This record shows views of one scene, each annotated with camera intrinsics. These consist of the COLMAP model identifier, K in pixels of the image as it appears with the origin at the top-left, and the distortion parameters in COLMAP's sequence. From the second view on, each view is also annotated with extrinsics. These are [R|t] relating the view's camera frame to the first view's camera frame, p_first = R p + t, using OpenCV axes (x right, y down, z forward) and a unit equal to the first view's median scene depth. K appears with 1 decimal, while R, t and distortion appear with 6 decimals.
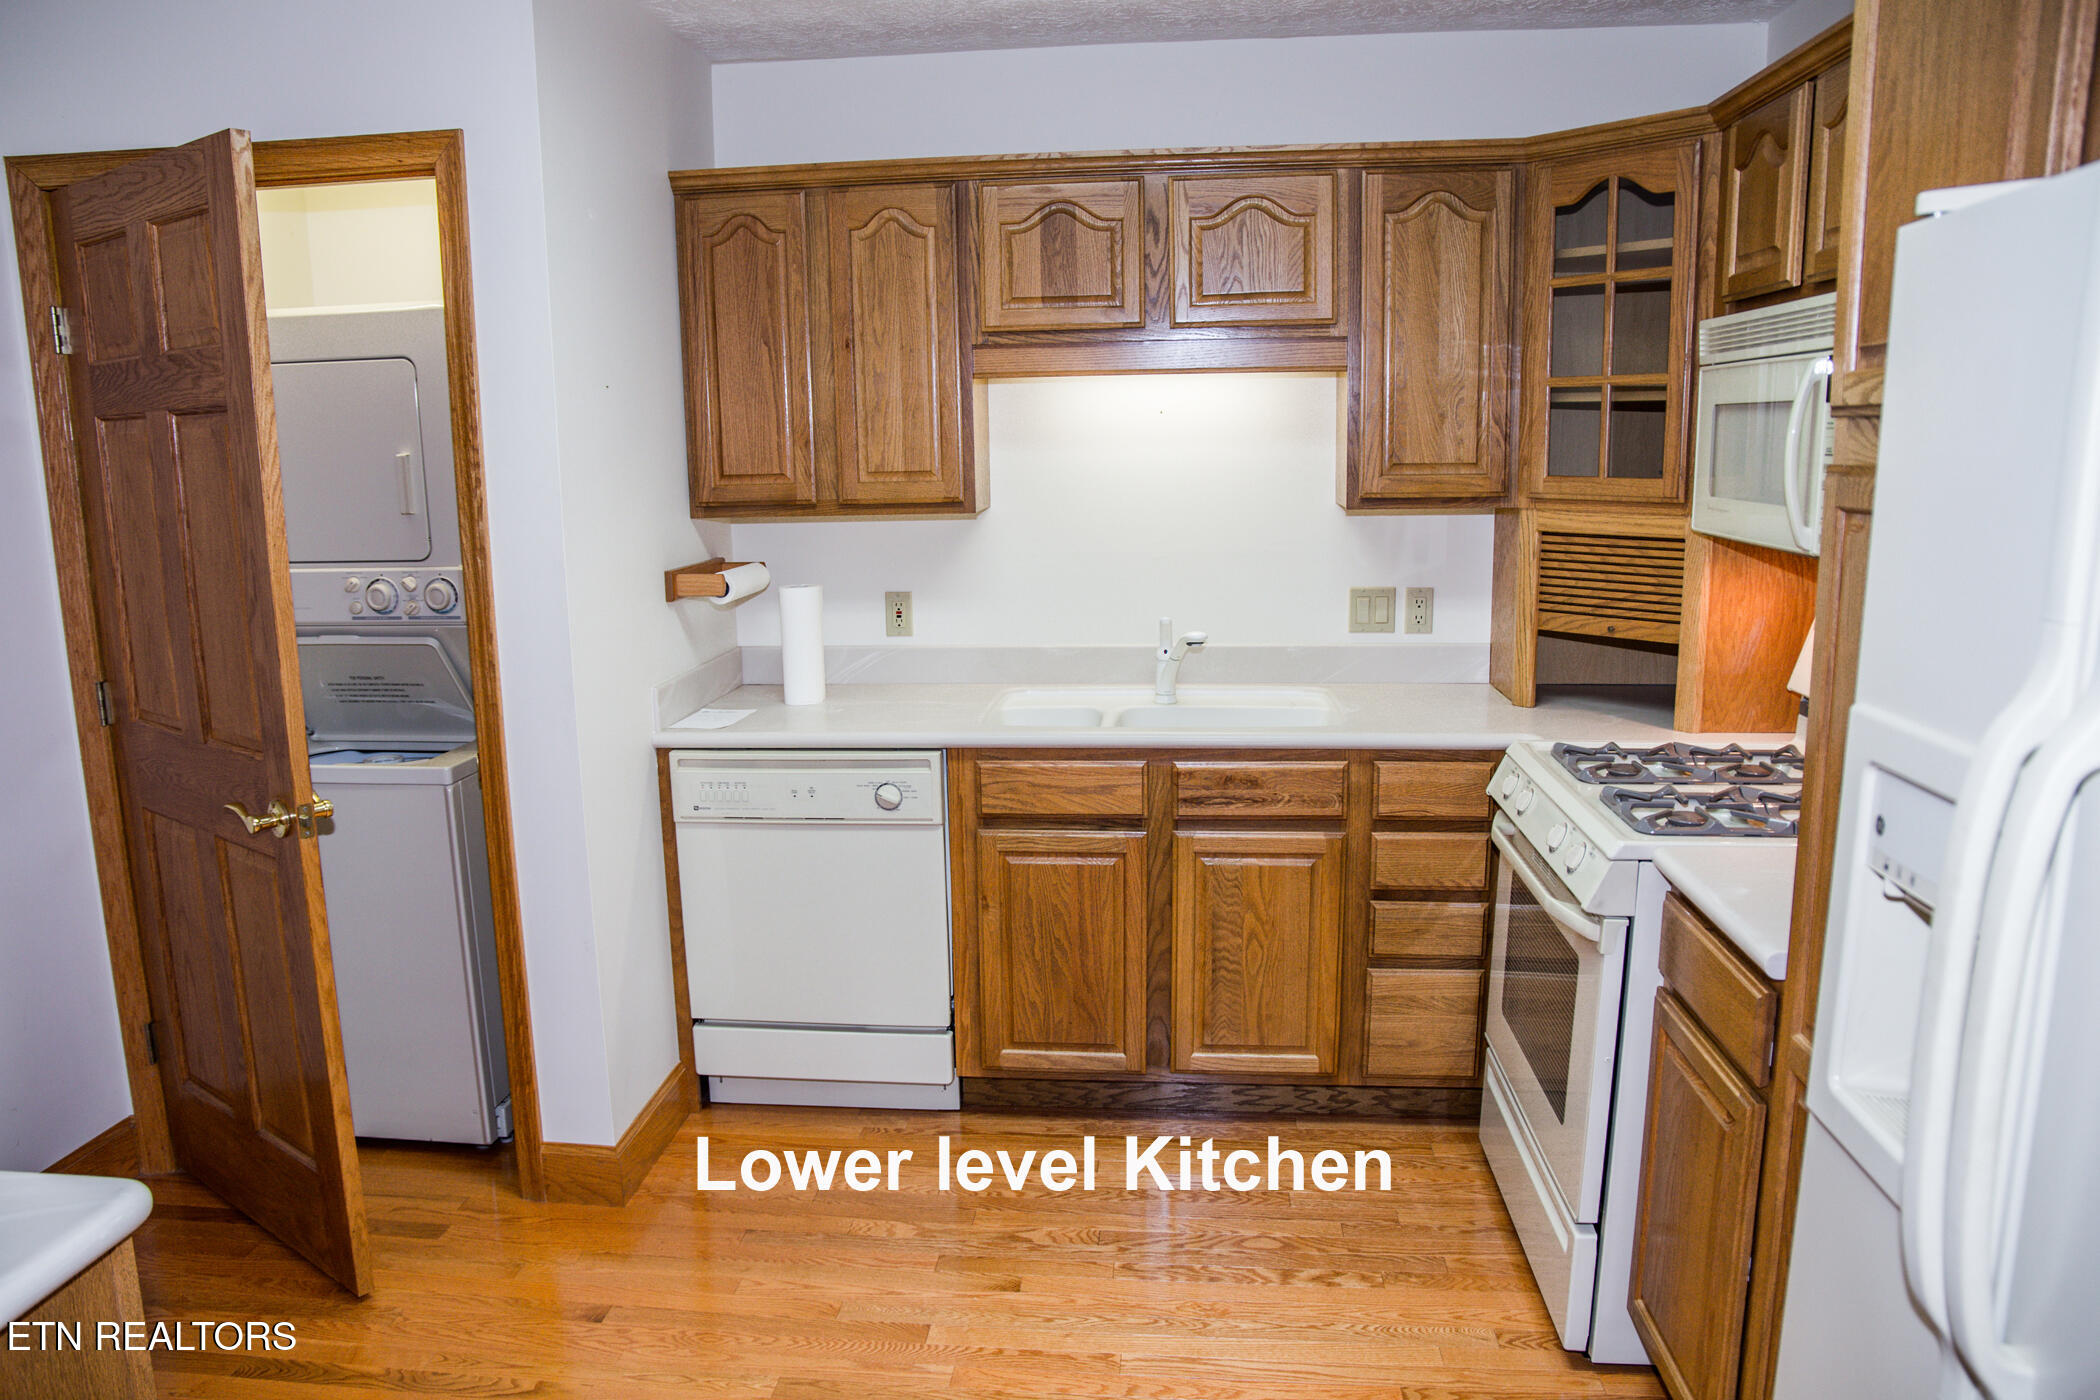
lens RADIAL K [[1433.3, 0, 1050.0], [0, 1433.3, 700.0], [0, 0, 1]] dist [-0.125181, 0.097485]
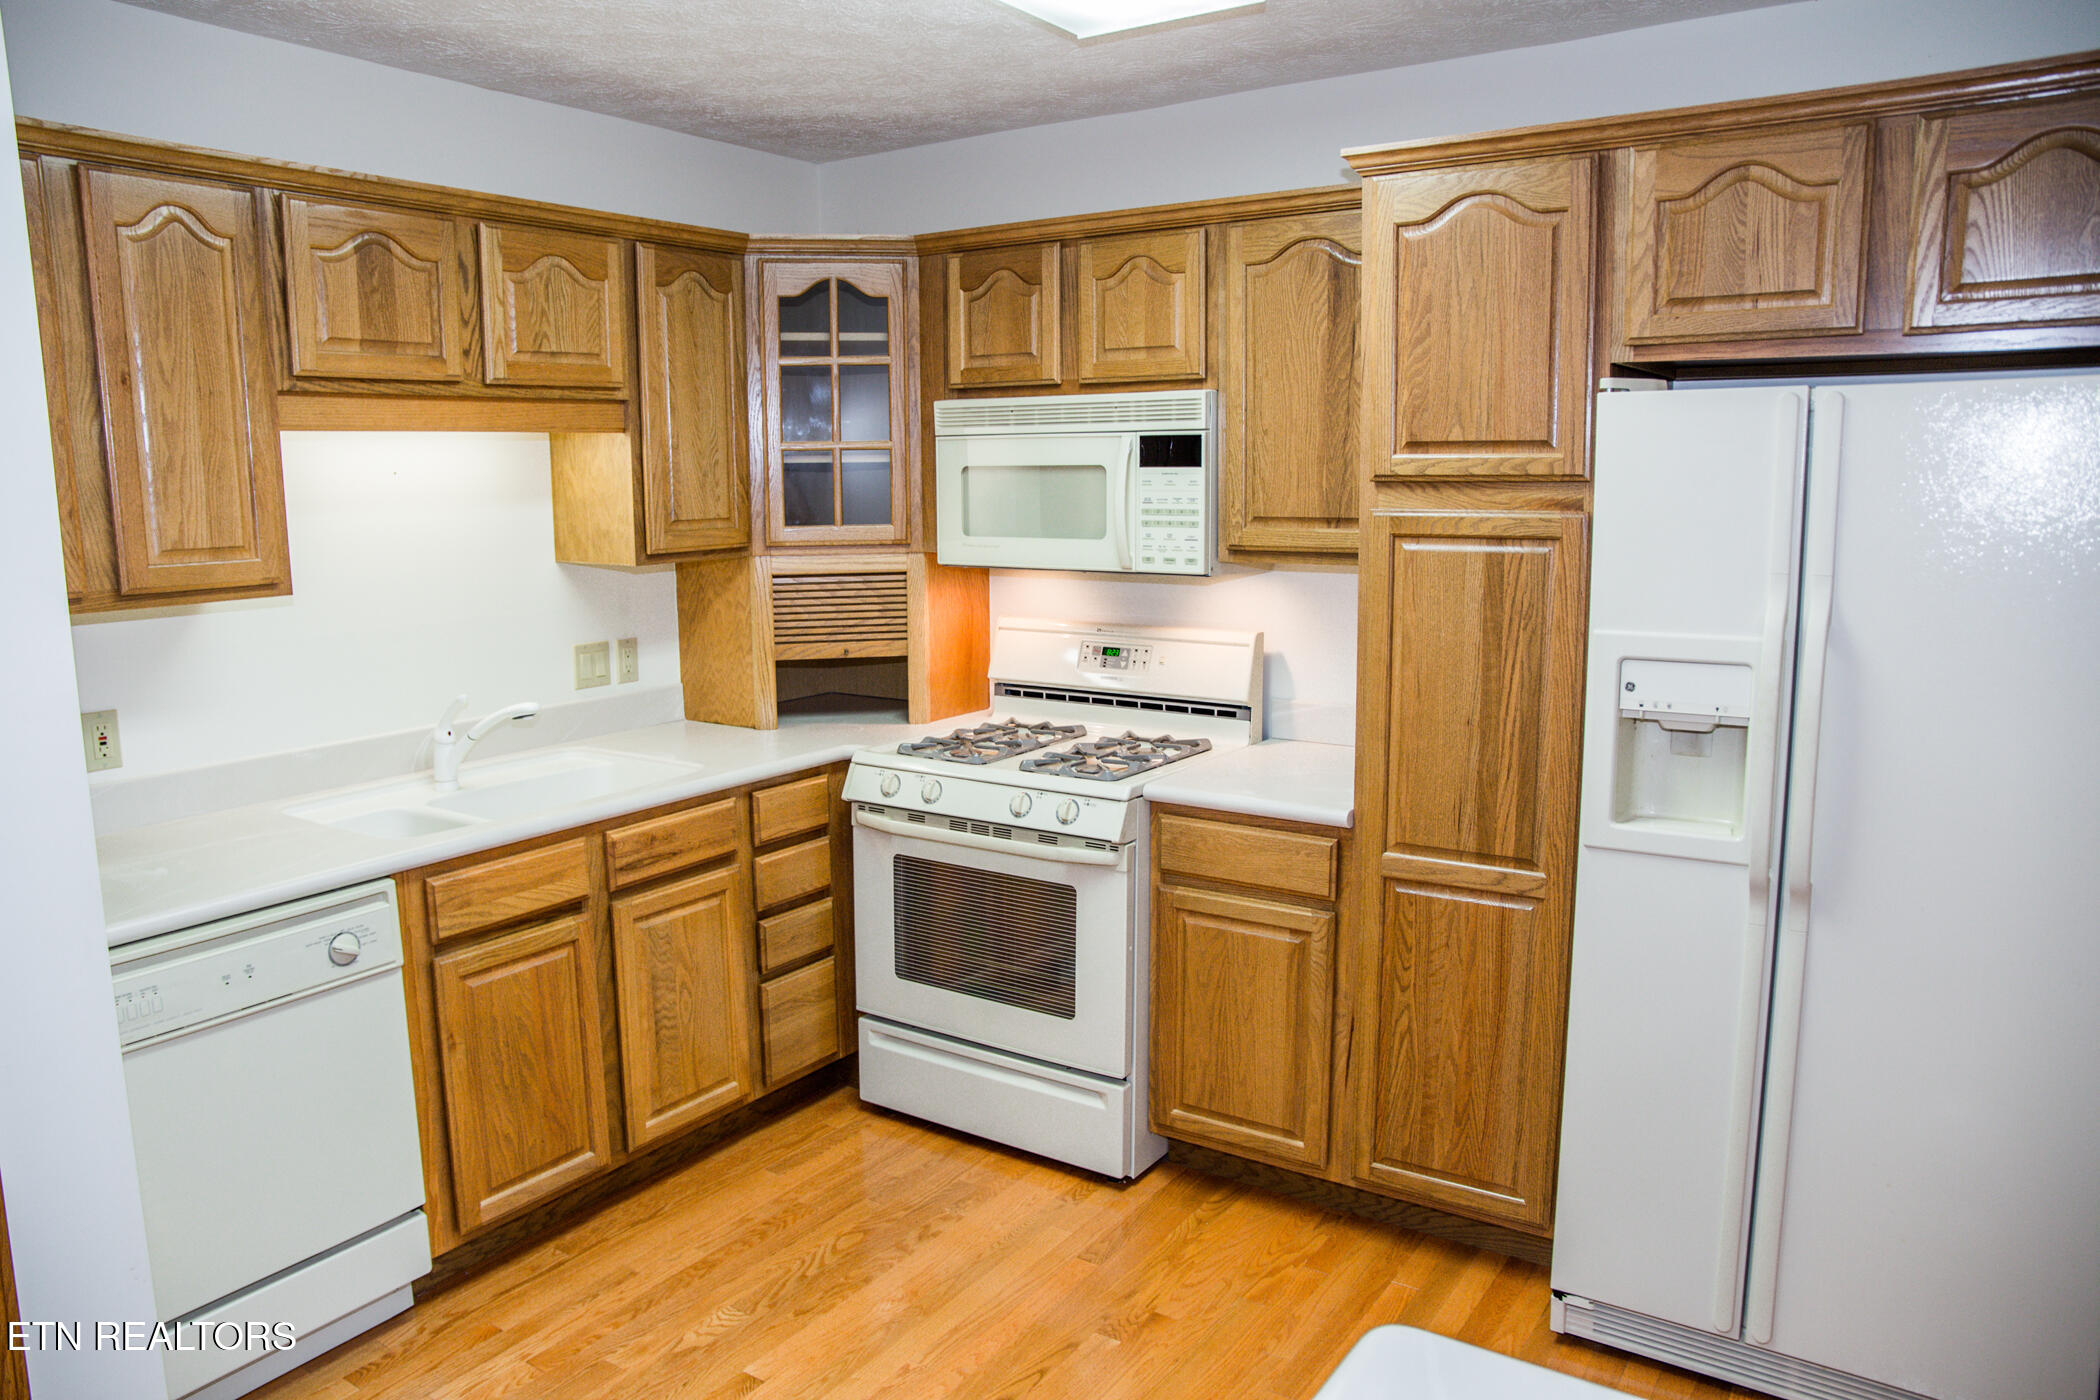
lens RADIAL K [[1433.3, 0, 1050.0], [0, 1433.3, 700.0], [0, 0, 1]] dist [-0.125181, 0.097485]
pose [[0.480228, -0.127530, 0.867823, -0.576694], [0.158520, 0.985701, 0.057132, -0.051317], [-0.862701, 0.110131, 0.493577, 0.252675]]
